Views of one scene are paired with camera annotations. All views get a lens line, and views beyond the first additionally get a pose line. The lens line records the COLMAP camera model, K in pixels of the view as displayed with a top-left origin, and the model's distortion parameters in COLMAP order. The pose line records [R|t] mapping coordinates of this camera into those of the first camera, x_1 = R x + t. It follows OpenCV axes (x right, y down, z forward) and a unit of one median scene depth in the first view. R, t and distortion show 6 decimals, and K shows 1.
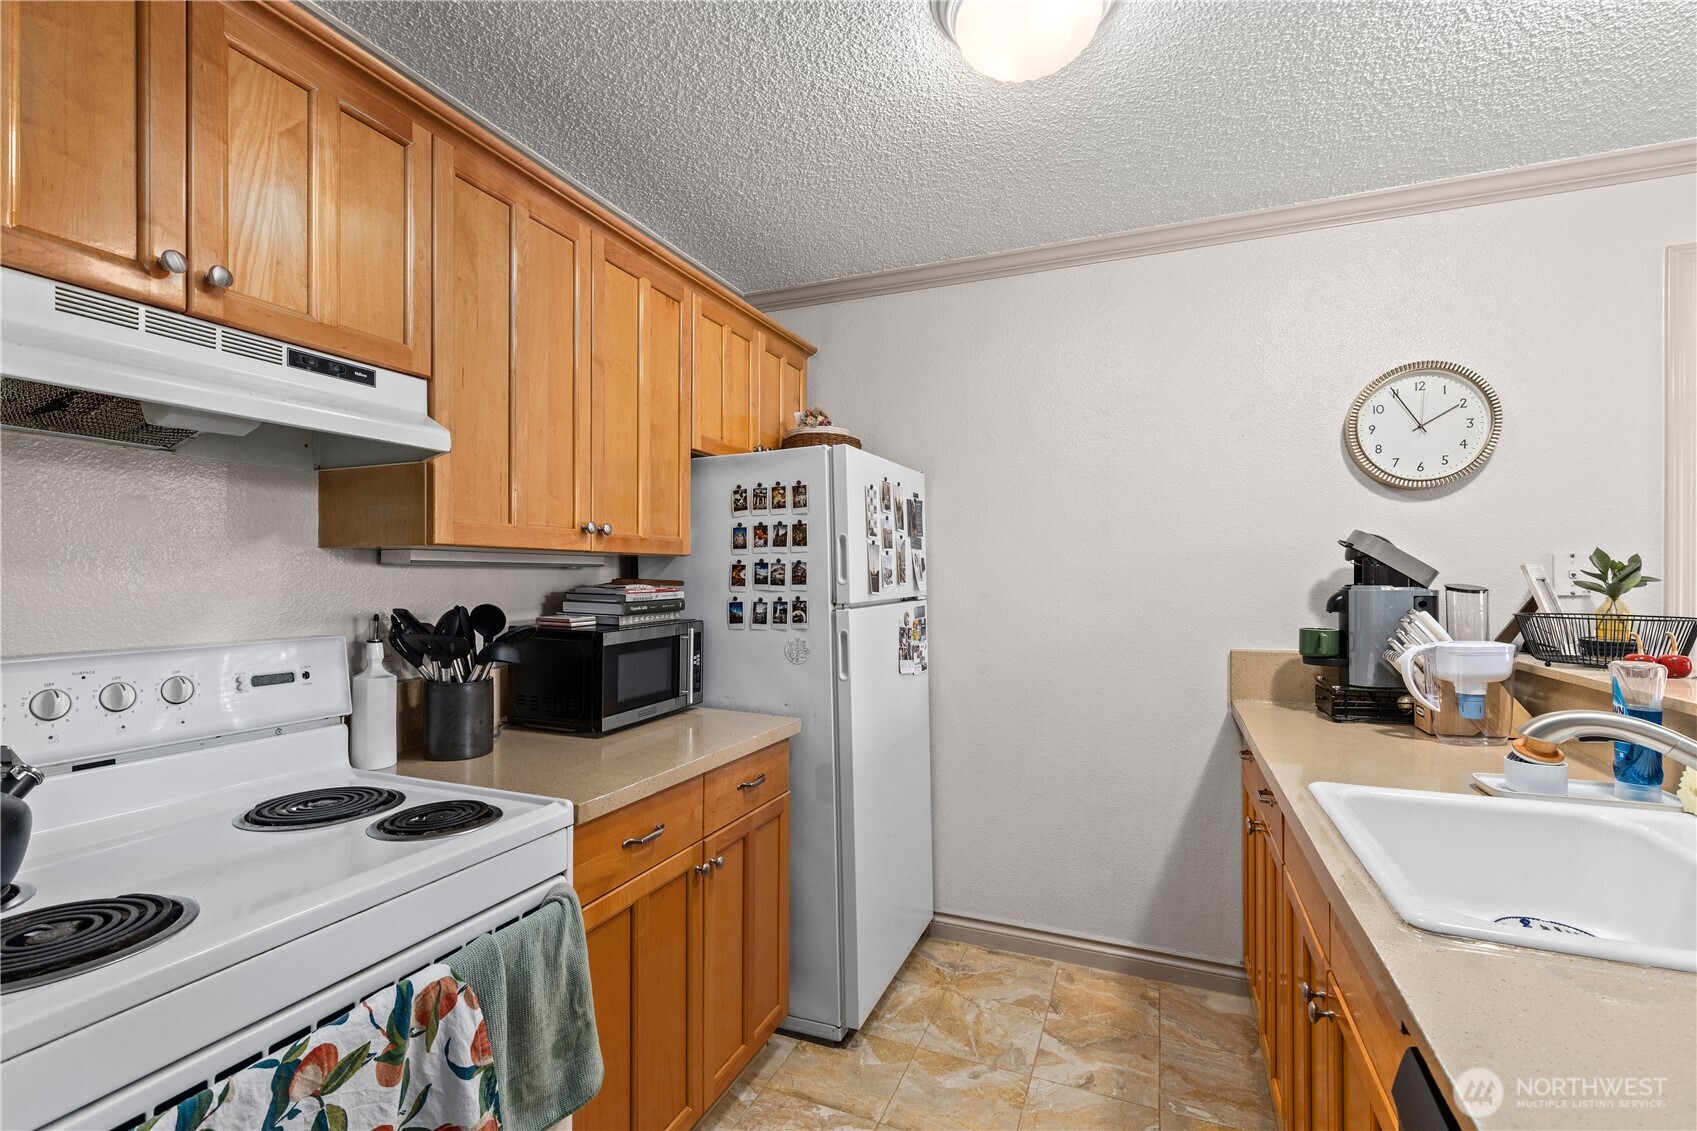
lens RADIAL K [[762.3, 0, 846.9], [0, 762.3, 577.6], [0, 0, 1]] dist [0.011233, -0.001483]
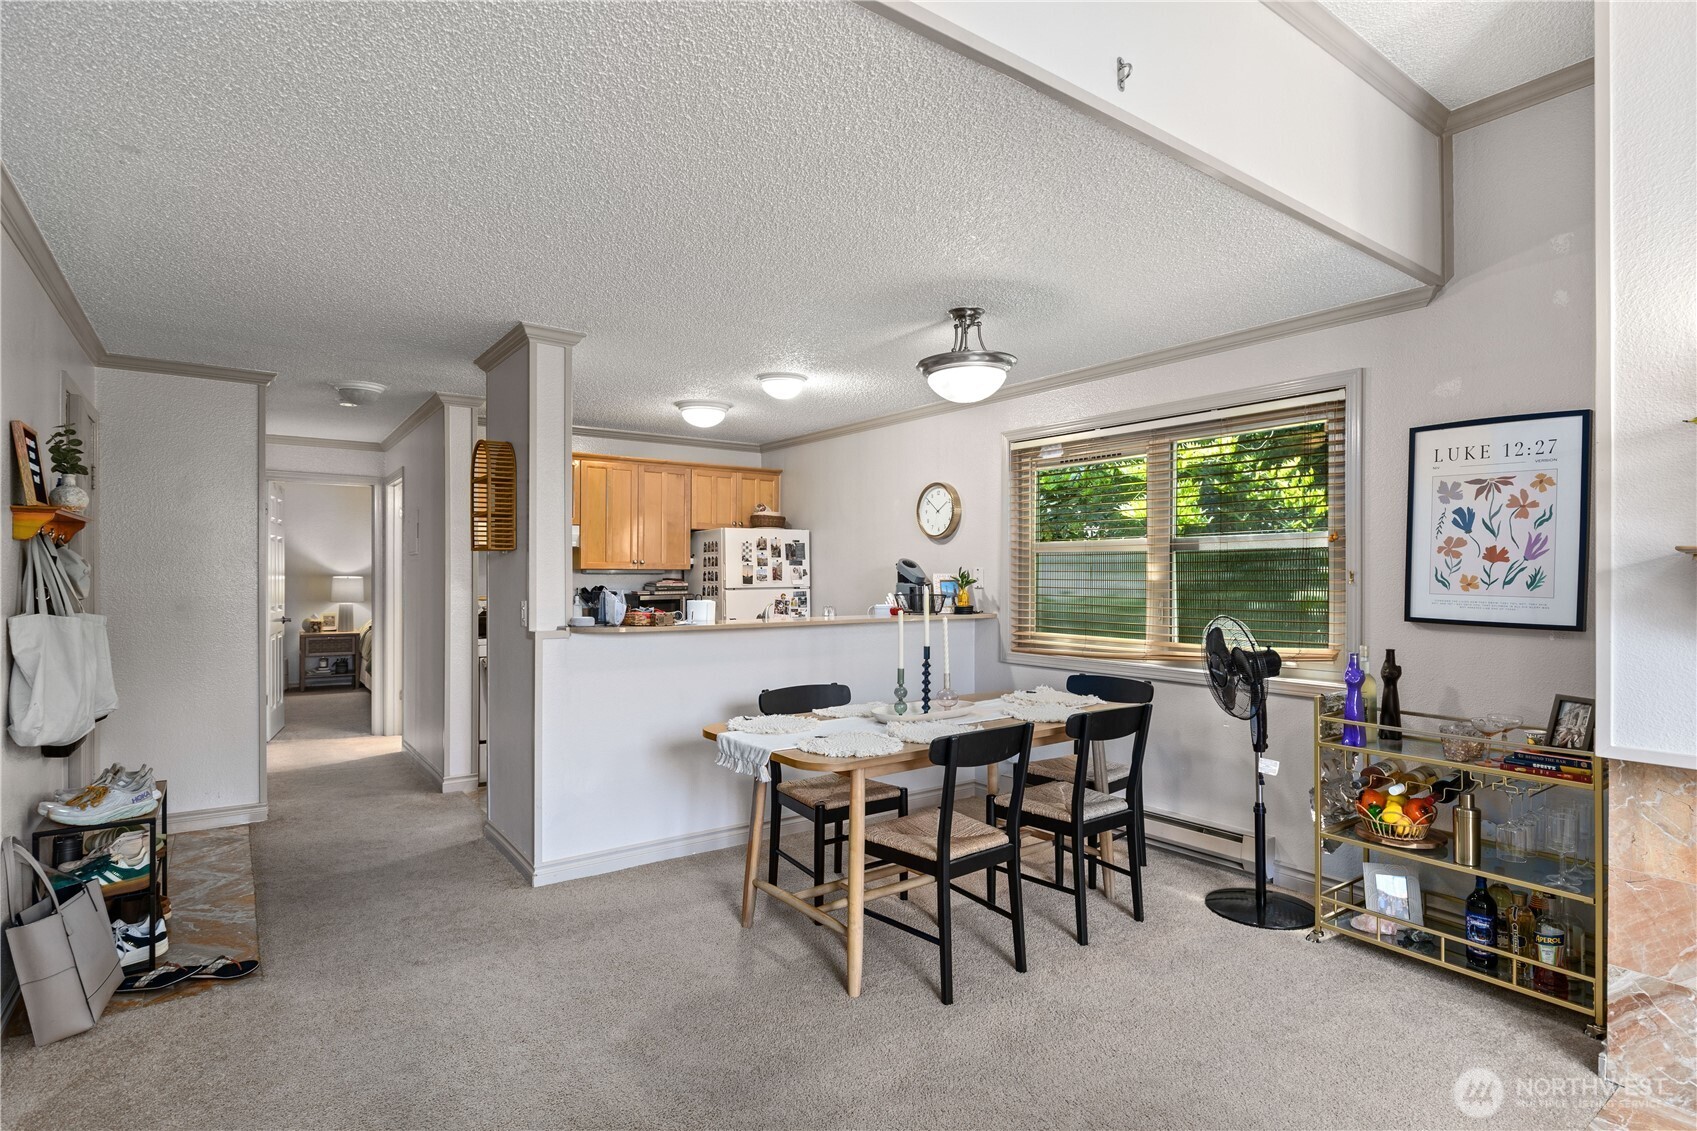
lens RADIAL K [[859.6, 0, 844.3], [0, 859.6, 575.5], [0, 0, 1]] dist [-0.004143, 0.000622]
pose [[0.848433, 0.003742, -0.529290, 1.793949], [-0.006991, 0.999967, -0.004135, 0.000057], [0.529257, 0.007208, 0.848431, -1.217027]]
